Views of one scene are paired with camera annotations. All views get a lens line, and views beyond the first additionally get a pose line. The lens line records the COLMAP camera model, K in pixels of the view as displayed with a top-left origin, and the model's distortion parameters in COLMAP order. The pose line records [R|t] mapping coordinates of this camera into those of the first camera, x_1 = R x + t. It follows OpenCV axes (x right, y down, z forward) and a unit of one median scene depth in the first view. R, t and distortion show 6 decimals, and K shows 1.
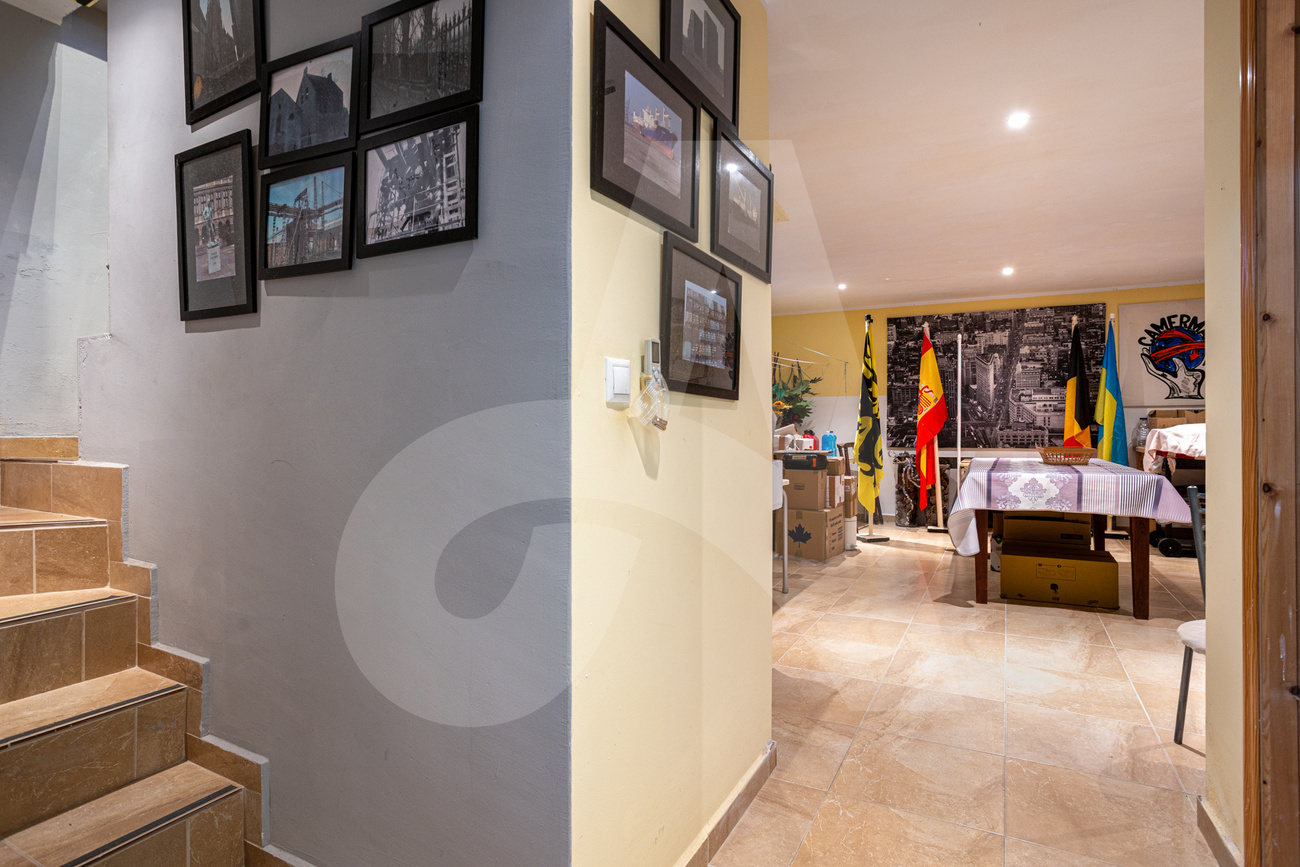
lens RADIAL K [[673.0, 0, 643.7], [0, 673.0, 420.9], [0, 0, 1]] dist [-0.027916, 0.003496]
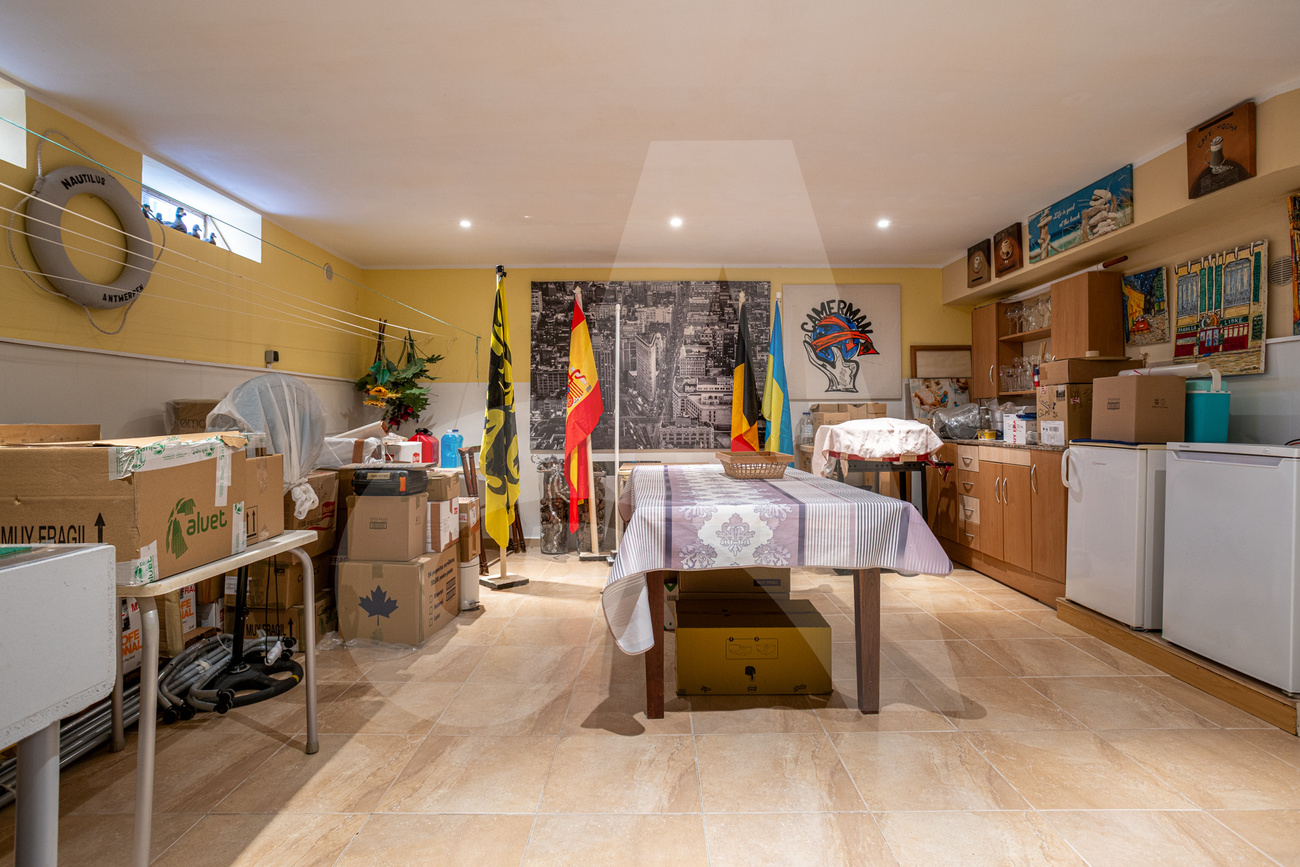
lens RADIAL K [[673.0, 0, 648.2], [0, 673.0, 423.4], [0, 0, 1]] dist [-0.027916, 0.003496]
pose [[0.881586, -0.005008, 0.471998, 0.138830], [-0.001452, 0.999910, 0.013320, -0.001693], [-0.472022, -0.012428, 0.881499, 0.303452]]
